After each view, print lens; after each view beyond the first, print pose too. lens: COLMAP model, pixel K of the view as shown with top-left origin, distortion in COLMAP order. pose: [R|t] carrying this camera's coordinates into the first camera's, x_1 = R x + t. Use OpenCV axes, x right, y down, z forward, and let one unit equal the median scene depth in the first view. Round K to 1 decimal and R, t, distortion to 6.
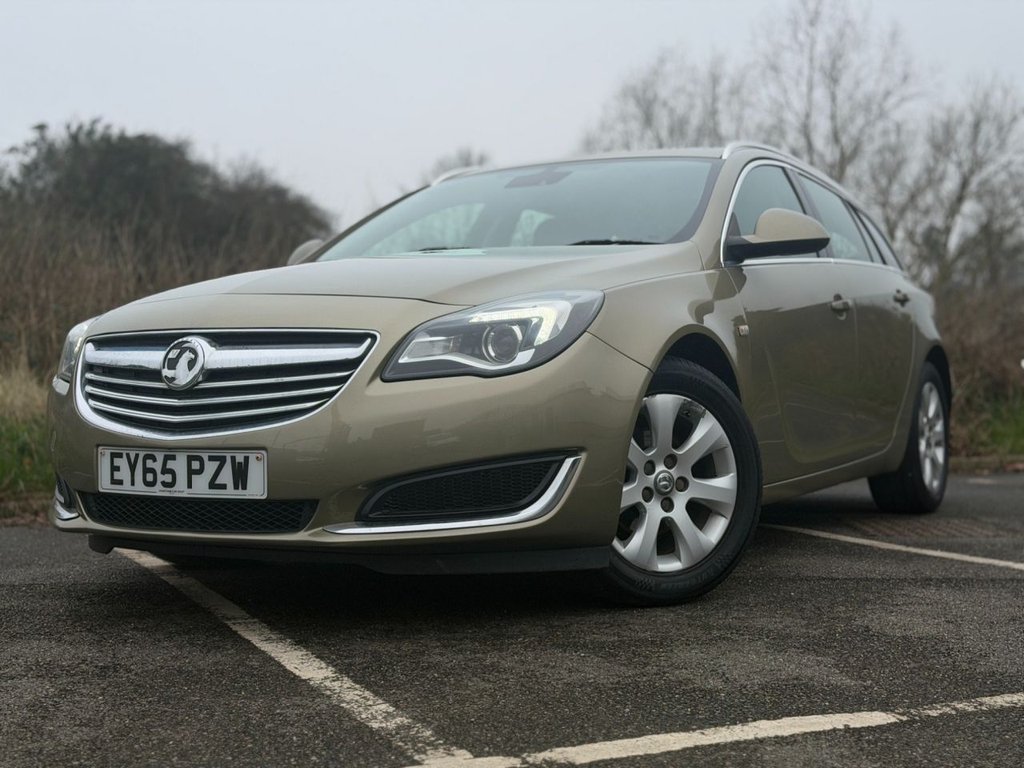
lens RADIAL K [[1426.6, 0, 515.8], [0, 1426.6, 386.2], [0, 0, 1]] dist [0.167027, -0.283411]
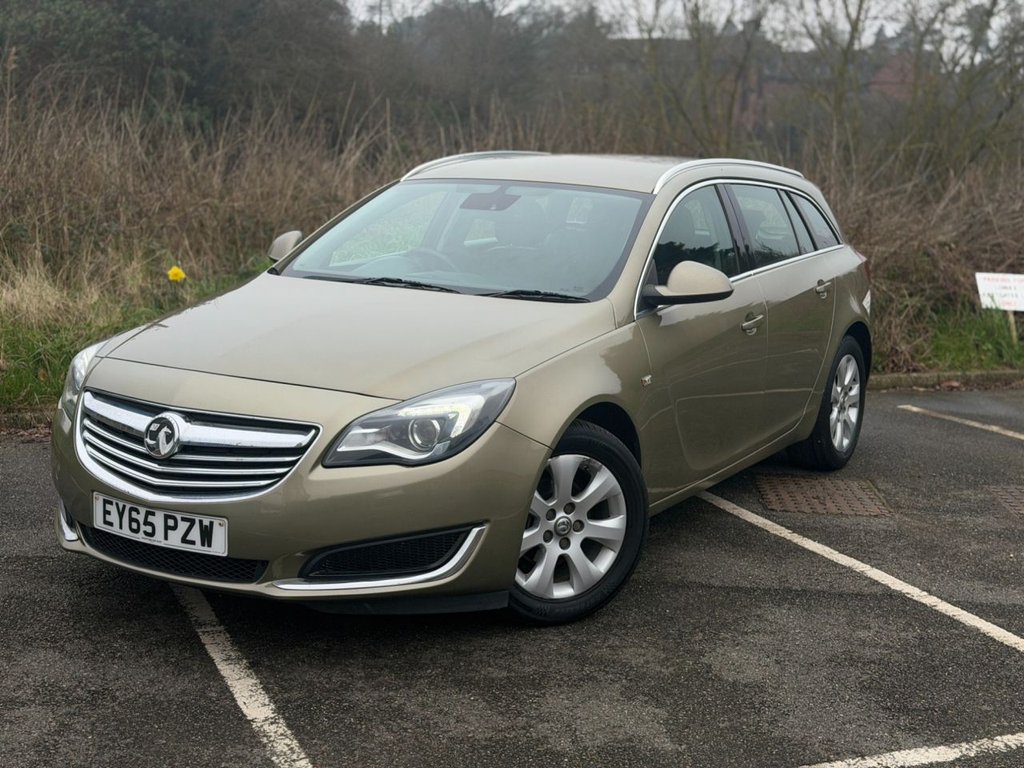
lens RADIAL K [[1423.1, 0, 512.0], [0, 1423.1, 384.0], [0, 0, 1]] dist [0.152915, -0.208783]
pose [[0.998923, 0.045367, -0.009719, 0.073956], [-0.043257, 0.986418, 0.158455, -0.263641], [0.016776, -0.157864, 0.987318, -0.186032]]
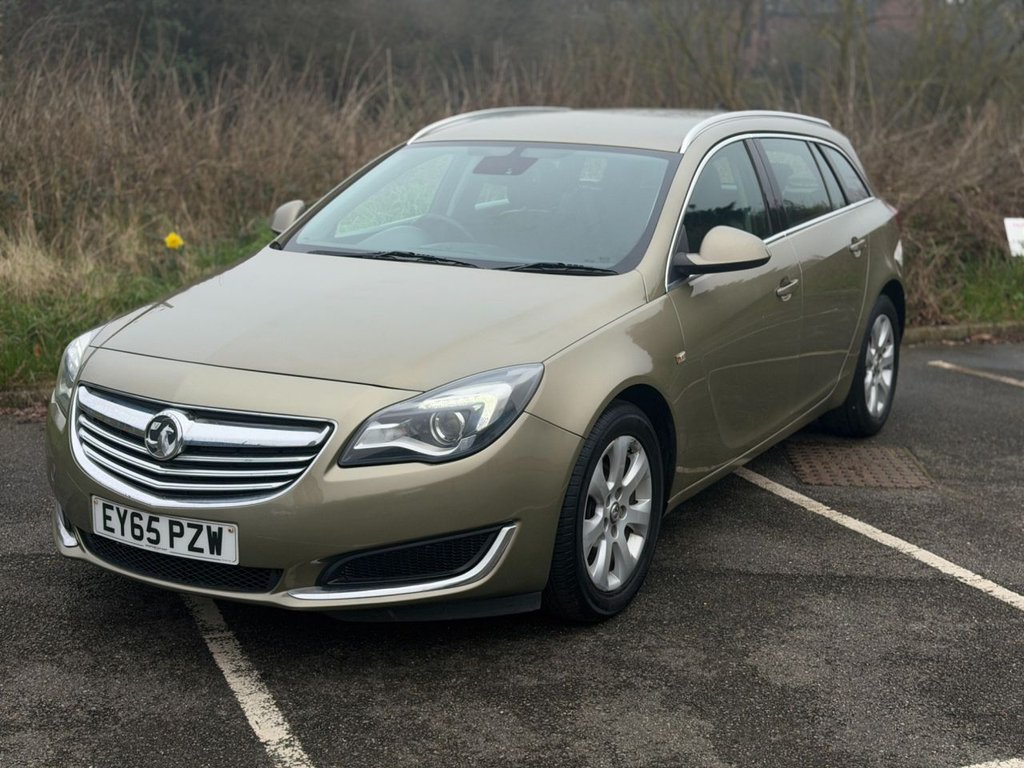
lens RADIAL K [[1426.6, 0, 515.8], [0, 1426.6, 386.2], [0, 0, 1]] dist [0.167027, -0.283411]
pose [[0.999673, 0.024120, -0.008483, 0.052232], [-0.021974, 0.980100, 0.197283, -0.281159], [0.013073, -0.197032, 0.980310, -0.092074]]
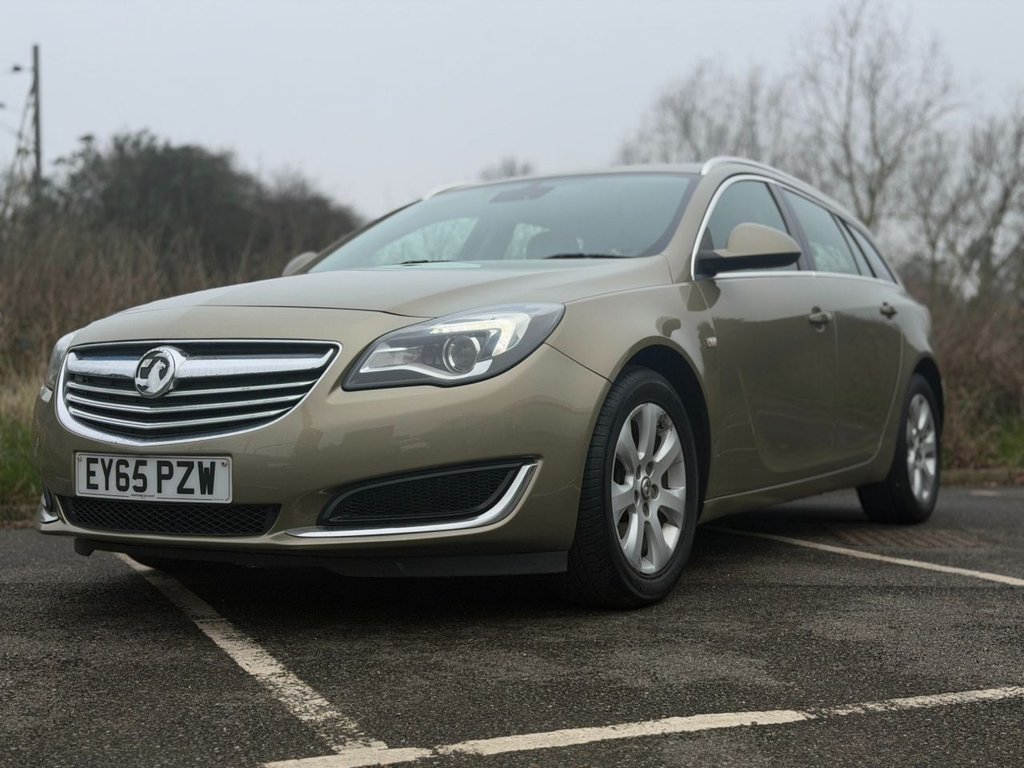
lens RADIAL K [[1426.6, 0, 515.8], [0, 1426.6, 386.2], [0, 0, 1]] dist [0.167027, -0.283411]
pose [[0.999608, 0.004214, -0.027667, 0.058053], [-0.004413, 0.999965, -0.007133, 0.000324], [0.027636, 0.007253, 0.999592, -0.033407]]
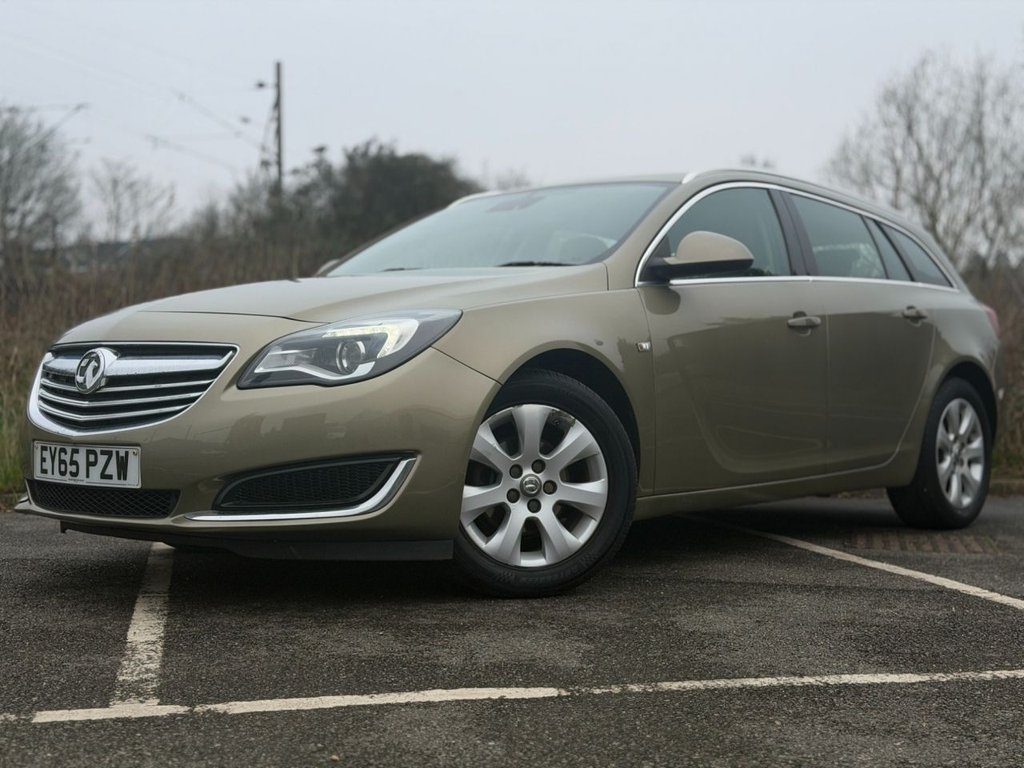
lens RADIAL K [[1423.1, 0, 512.0], [0, 1423.1, 384.0], [0, 0, 1]] dist [0.152915, -0.208783]
pose [[0.978746, 0.014101, -0.204593, 0.342416], [-0.015813, 0.999852, -0.006738, -0.002723], [0.204467, 0.009830, 0.978824, -0.074476]]
